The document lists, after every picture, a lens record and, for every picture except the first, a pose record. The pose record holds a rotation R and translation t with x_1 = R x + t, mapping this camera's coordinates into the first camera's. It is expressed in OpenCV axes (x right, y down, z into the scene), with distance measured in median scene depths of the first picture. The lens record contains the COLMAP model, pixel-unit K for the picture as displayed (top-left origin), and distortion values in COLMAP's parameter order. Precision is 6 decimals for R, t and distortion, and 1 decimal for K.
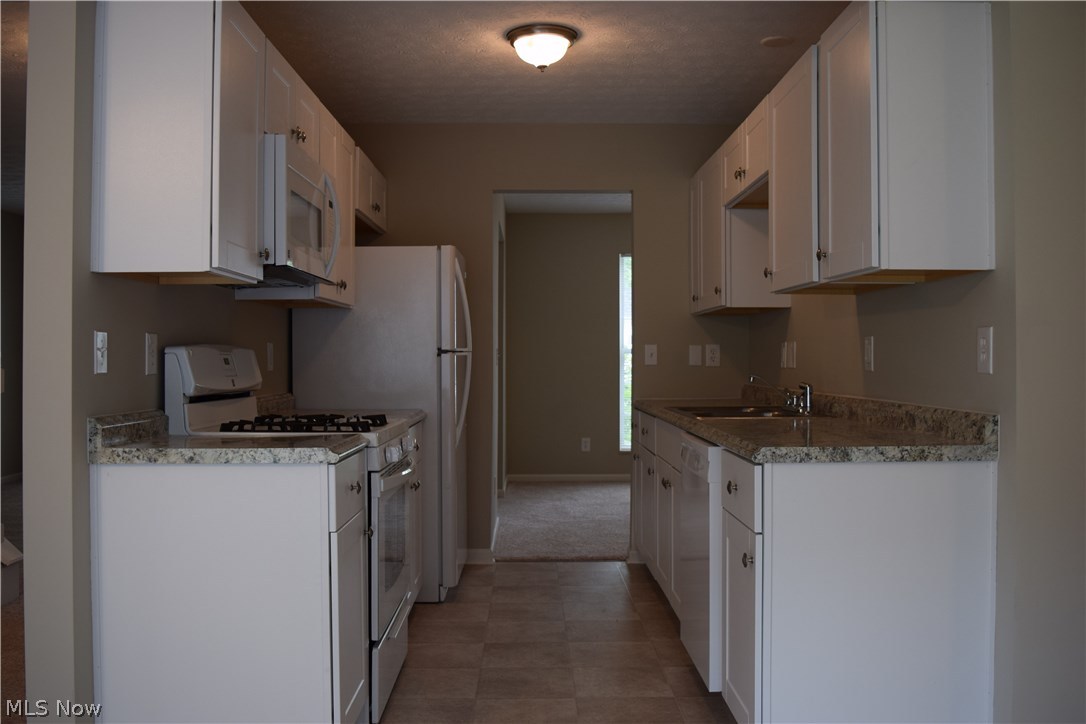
lens RADIAL K [[1019.1, 0, 542.9], [0, 1019.1, 357.9], [0, 0, 1]] dist [-0.062912, 0.000000]
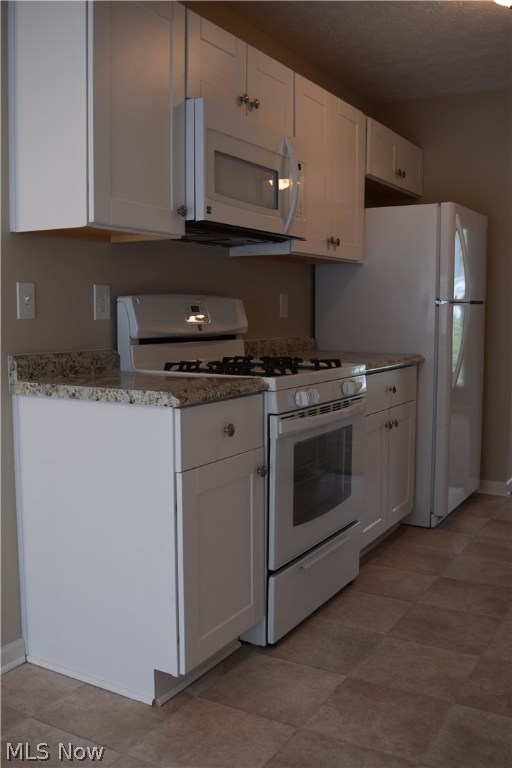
lens RADIAL K [[744.7, 0, 255.4], [0, 744.7, 384.1], [0, 0, 1]] dist [-0.081639, 0.000000]
pose [[0.857638, 0.056173, -0.511177, 0.211669], [-0.004344, 0.994772, 0.102027, 0.002028], [0.514235, -0.085281, 0.853399, 0.336186]]
